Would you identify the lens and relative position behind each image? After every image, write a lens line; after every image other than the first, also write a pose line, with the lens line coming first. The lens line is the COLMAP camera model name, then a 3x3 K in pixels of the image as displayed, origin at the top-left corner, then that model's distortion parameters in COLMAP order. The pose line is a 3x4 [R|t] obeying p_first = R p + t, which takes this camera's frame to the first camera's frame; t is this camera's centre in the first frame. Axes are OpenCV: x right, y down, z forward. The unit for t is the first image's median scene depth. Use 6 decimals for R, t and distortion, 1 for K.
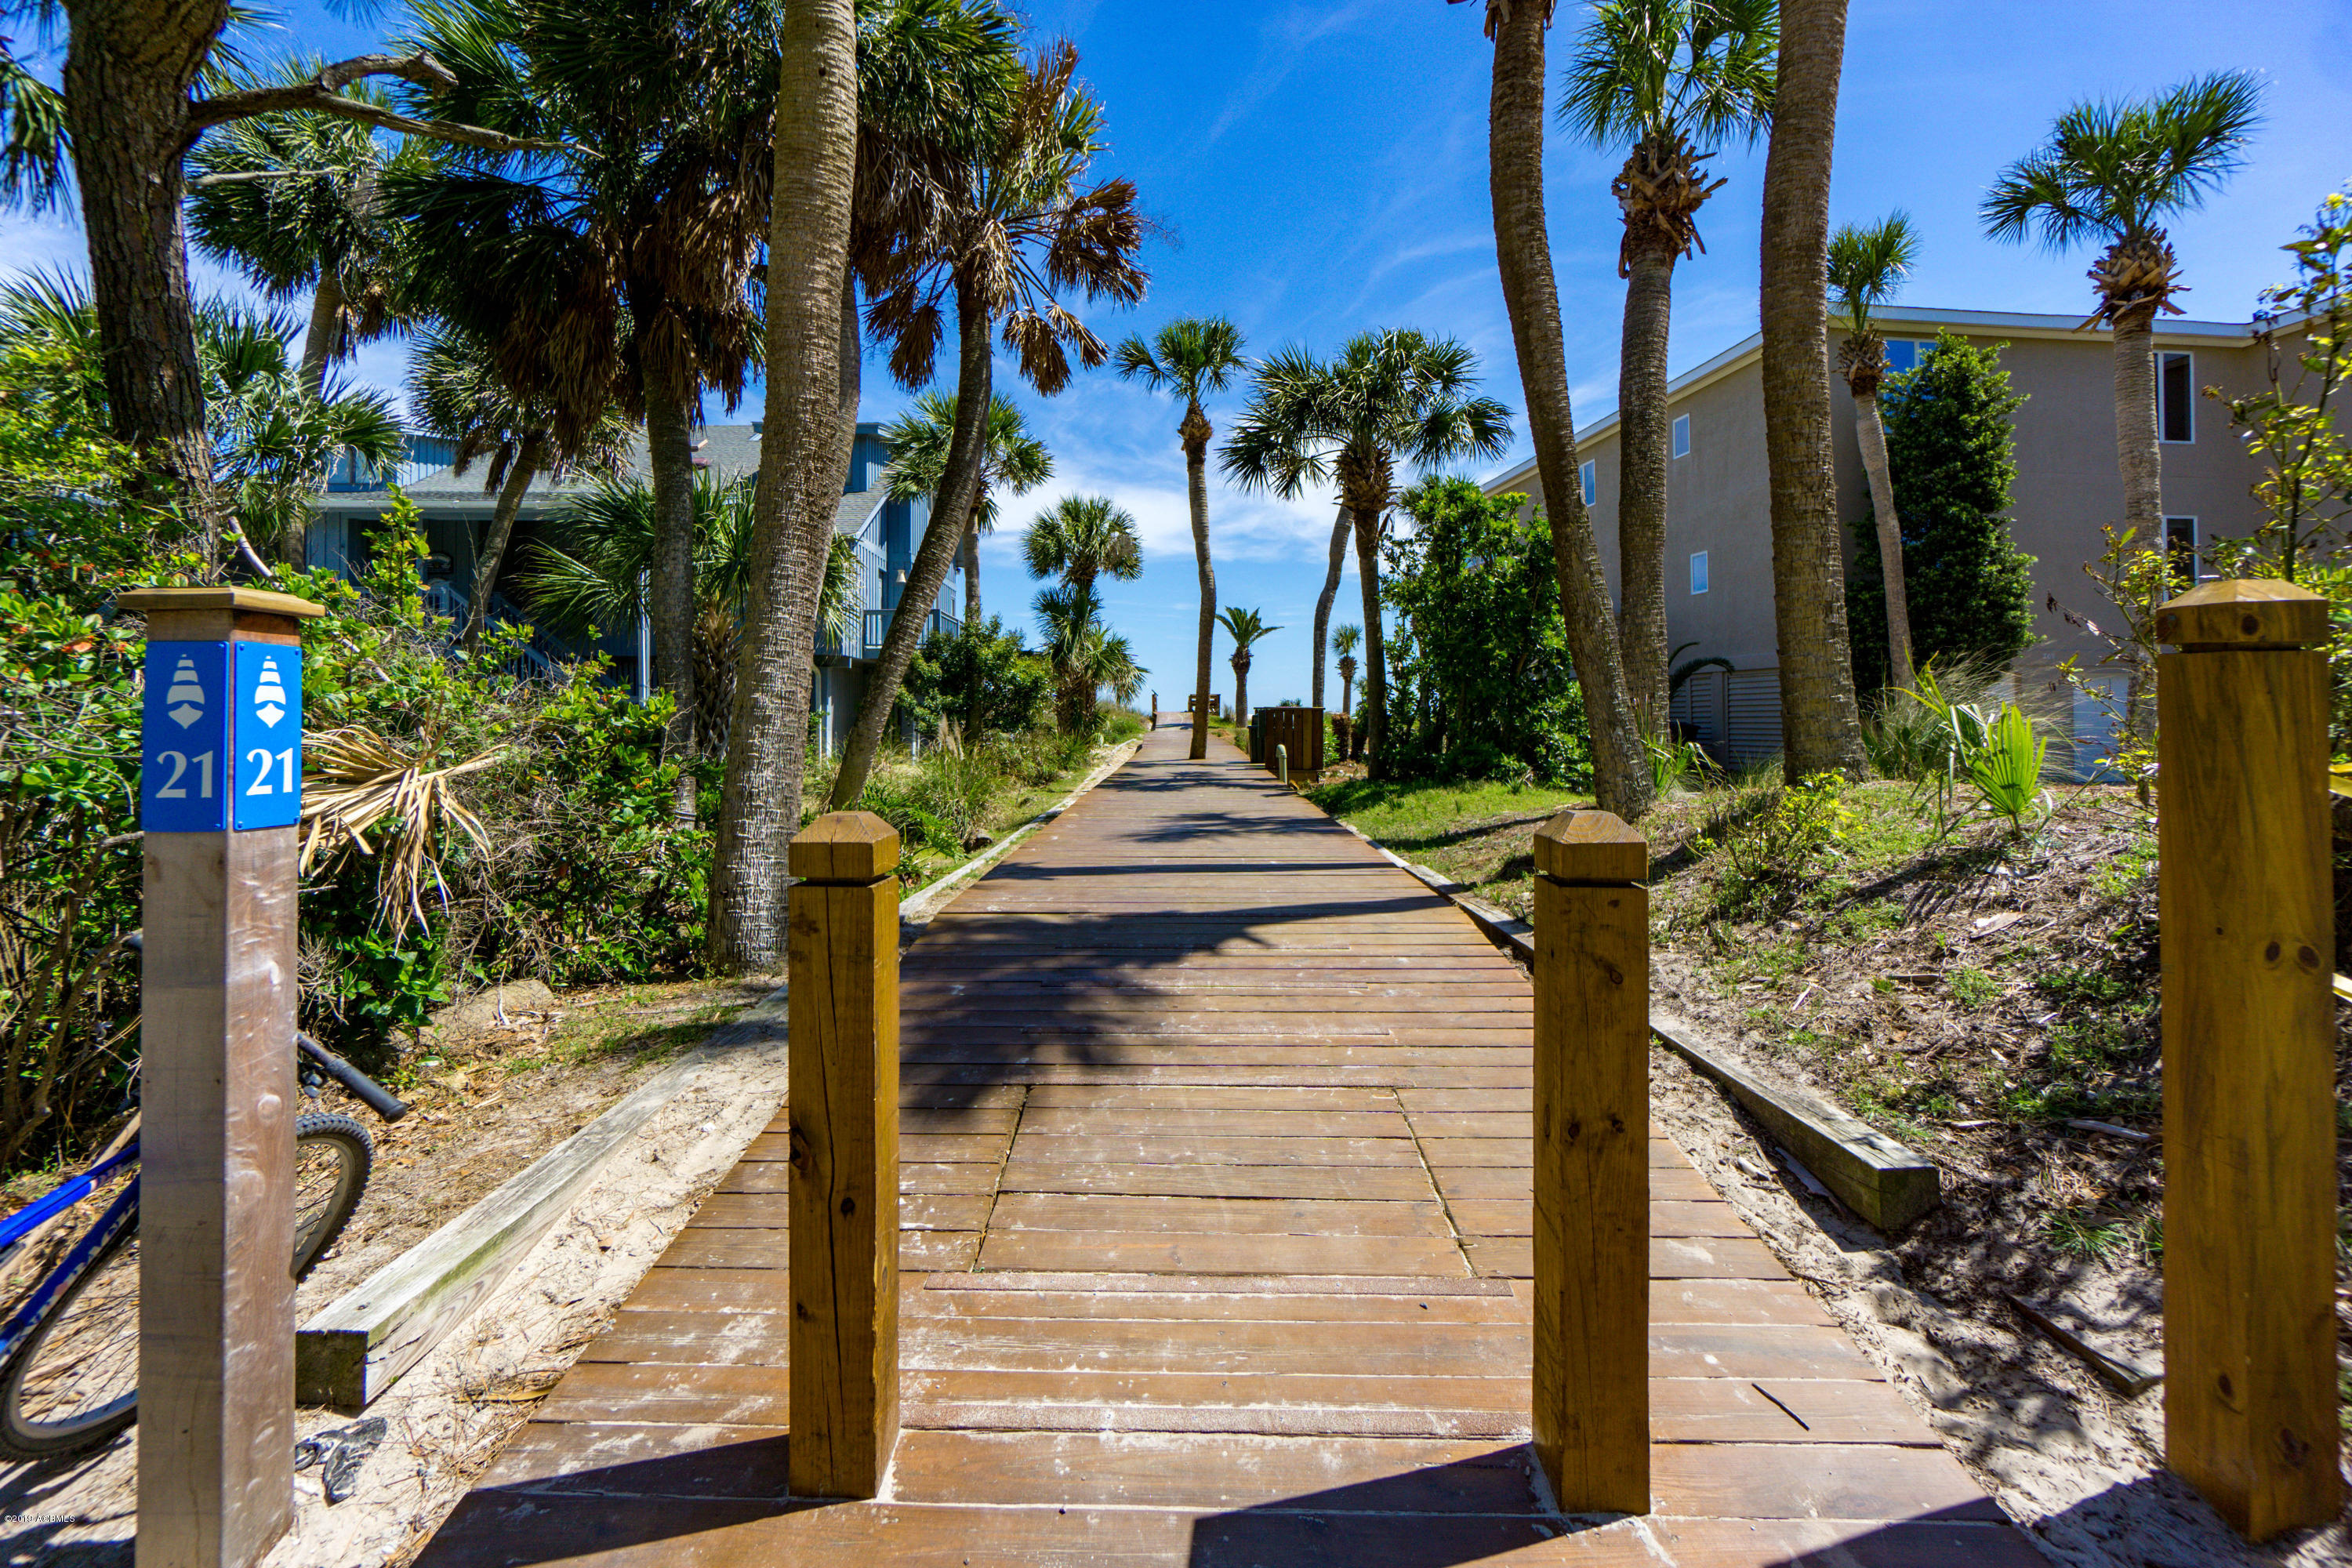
lens RADIAL K [[1004.9, 0, 1174.9], [0, 1004.9, 775.3], [0, 0, 1]] dist [0.002533, 0.000042]
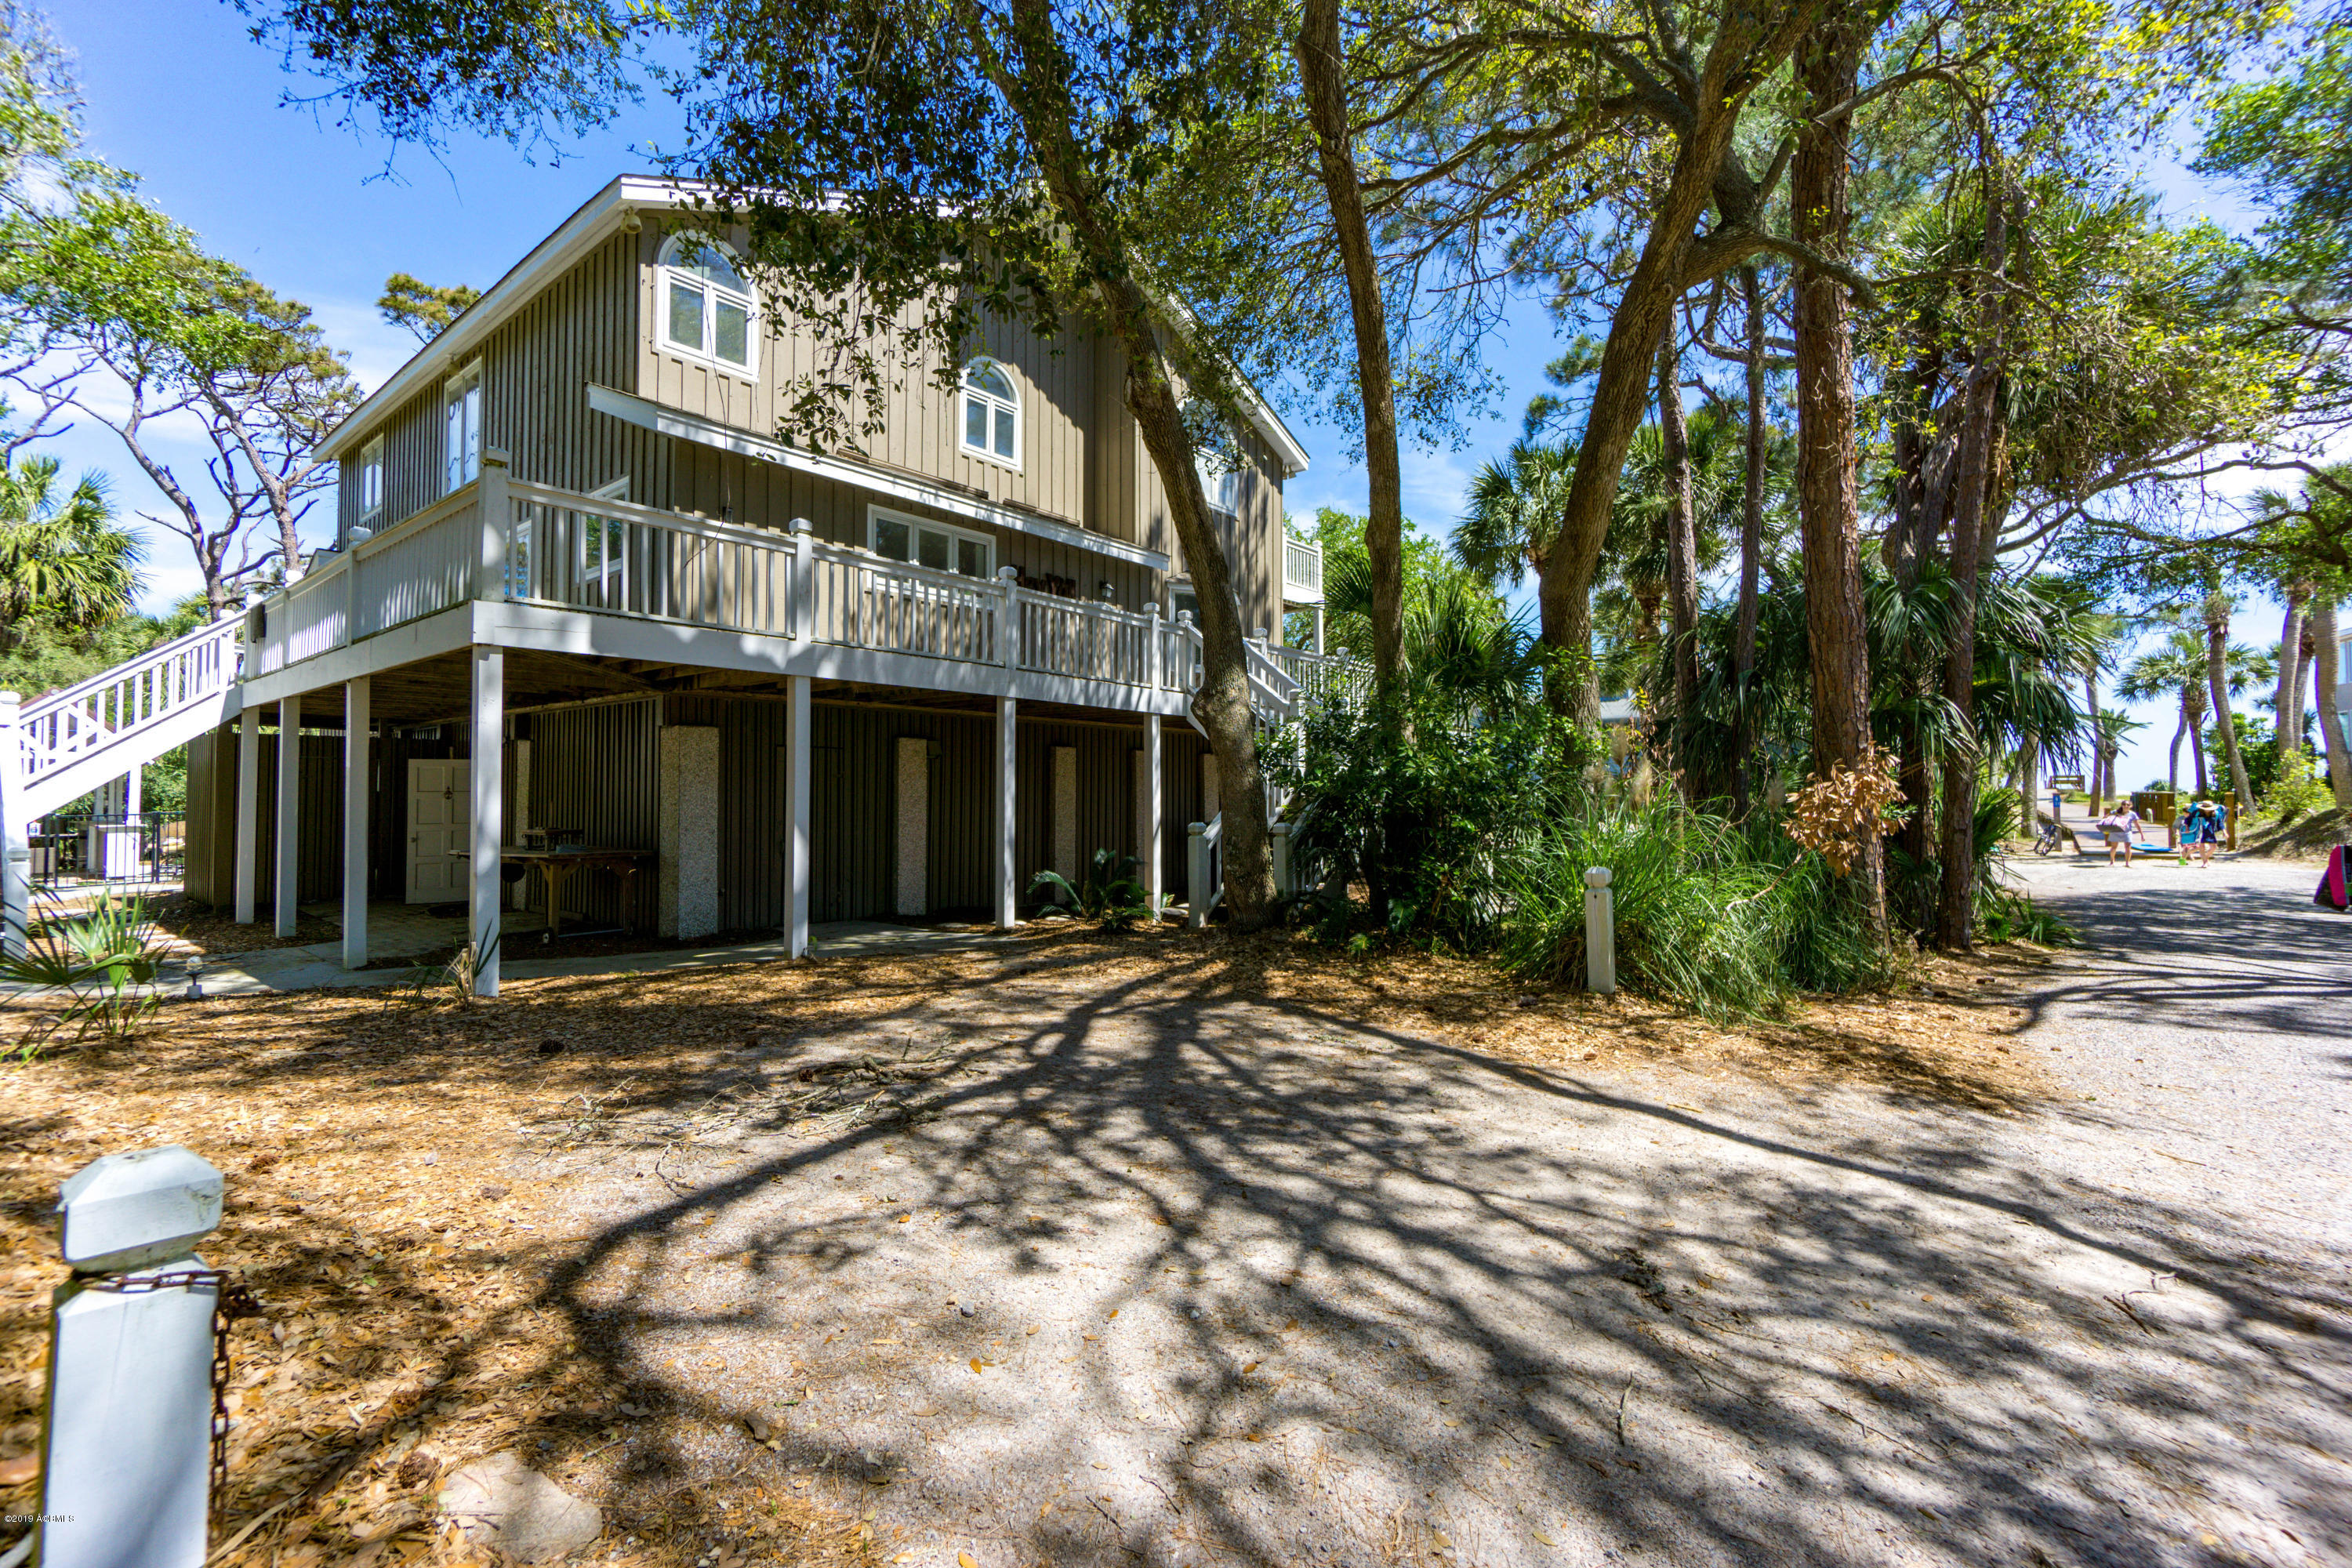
lens RADIAL K [[1004.9, 0, 1174.6], [0, 1004.9, 789.5], [0, 0, 1]] dist [0.002533, 0.000042]
pose [[0.792763, -0.010394, -0.609442, -0.231353], [-0.004877, 0.999714, -0.023395, -0.007083], [0.609511, 0.021519, 0.792486, -1.997794]]
